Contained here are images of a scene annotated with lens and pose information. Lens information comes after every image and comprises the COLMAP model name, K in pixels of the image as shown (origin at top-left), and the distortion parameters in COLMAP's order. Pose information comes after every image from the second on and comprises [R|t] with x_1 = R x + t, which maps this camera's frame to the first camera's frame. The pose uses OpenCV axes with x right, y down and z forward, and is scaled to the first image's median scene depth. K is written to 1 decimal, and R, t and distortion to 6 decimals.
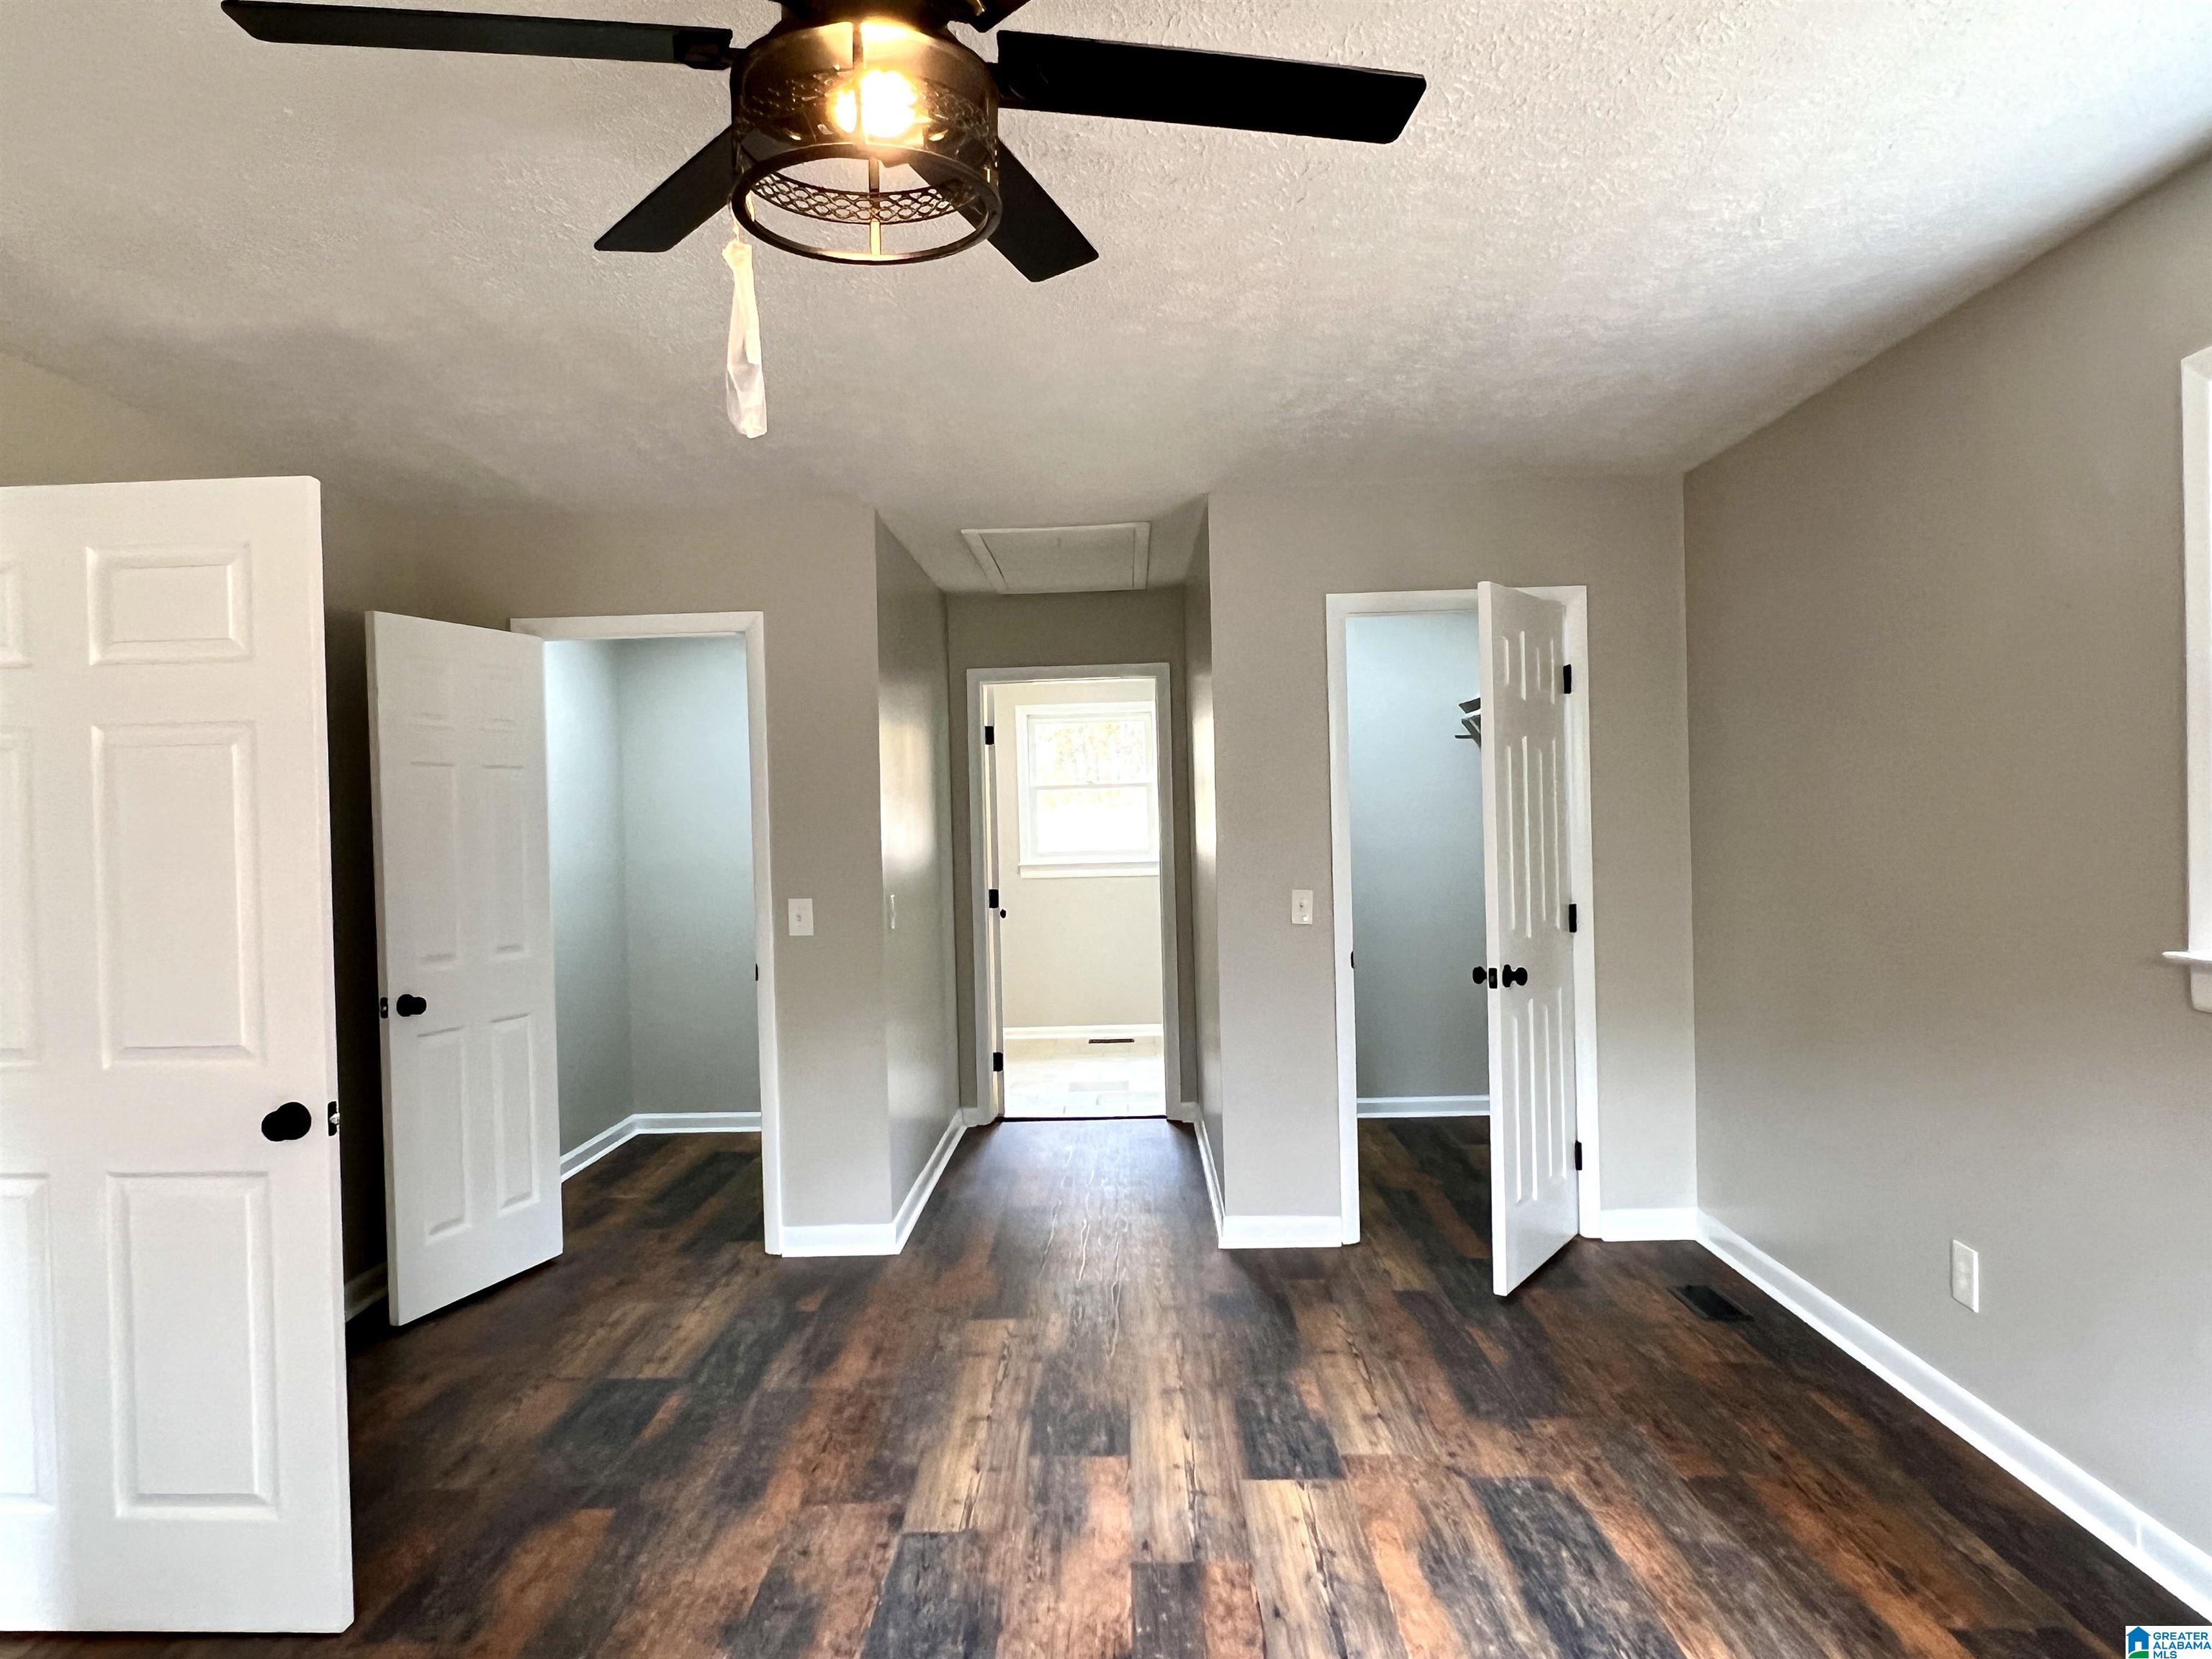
lens RADIAL K [[1470.9, 0, 1097.0], [0, 1470.9, 829.5], [0, 0, 1]] dist [0.002360, -0.006813]
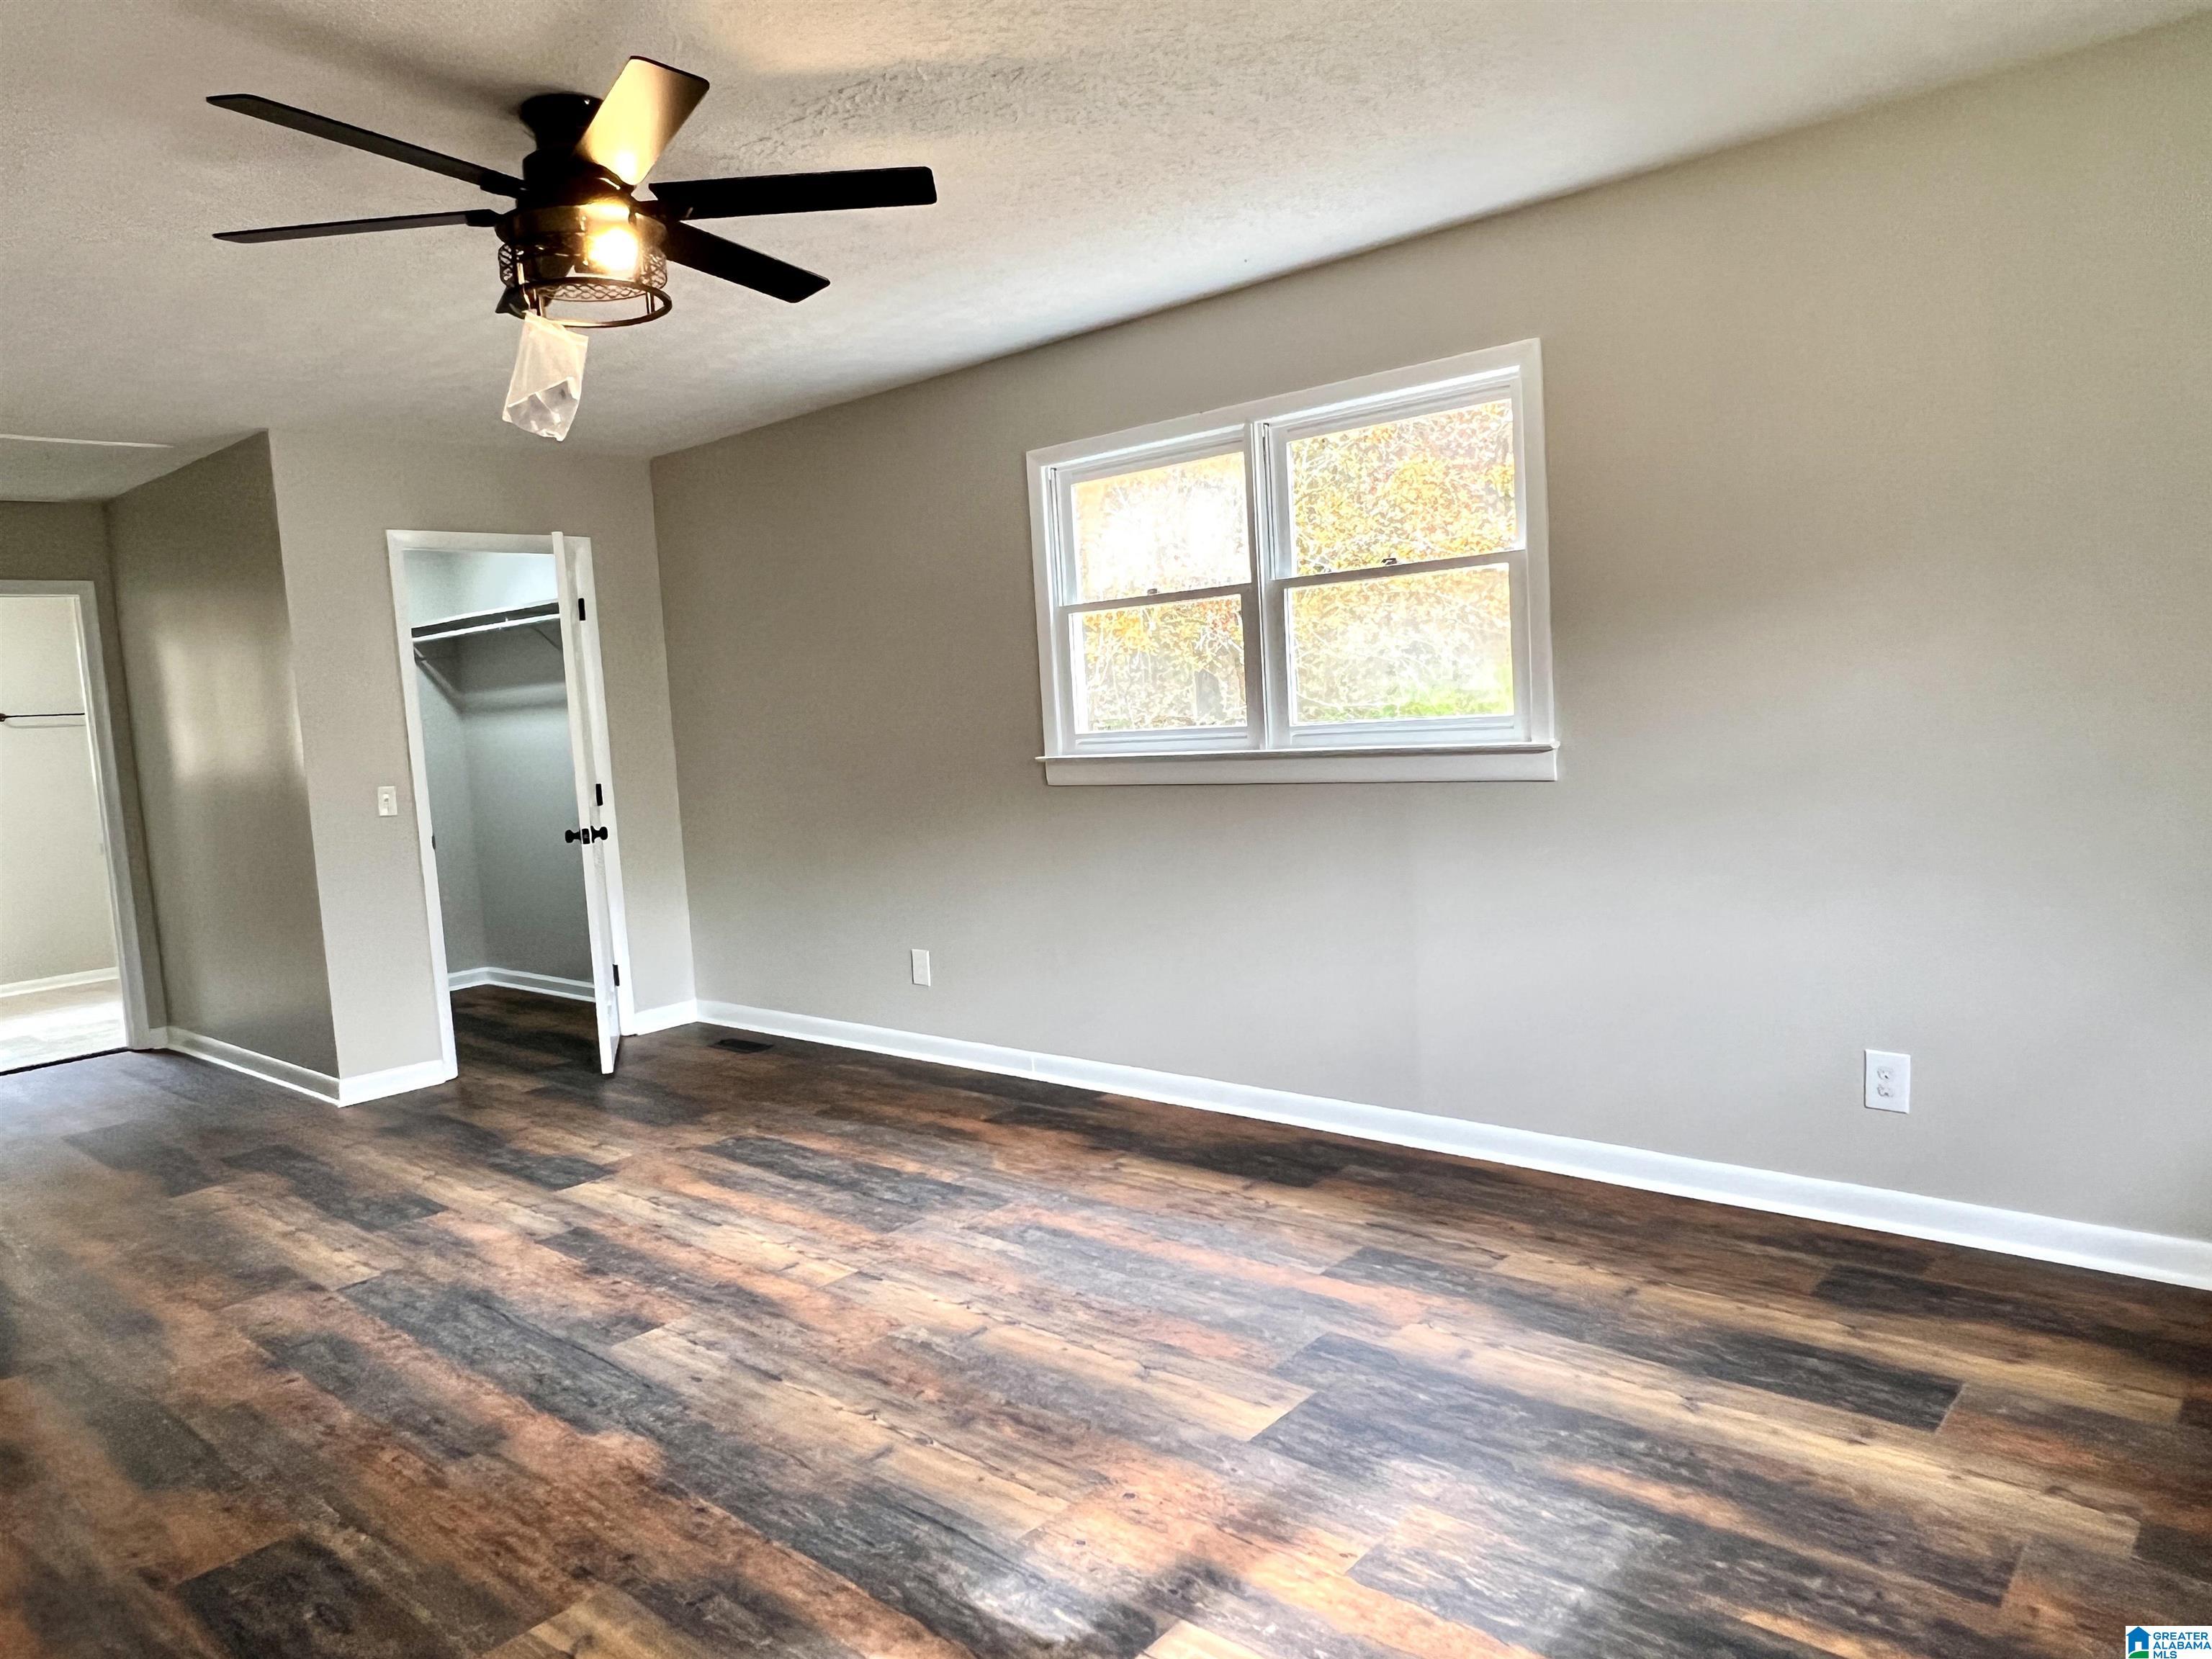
lens RADIAL K [[1470.9, 0, 1097.0], [0, 1470.9, 829.5], [0, 0, 1]] dist [0.002360, -0.006813]
pose [[0.638252, -0.083760, 0.765257, -0.600823], [0.054535, 0.996485, 0.063584, 0.049096], [-0.767893, 0.001151, 0.640577, -0.262169]]
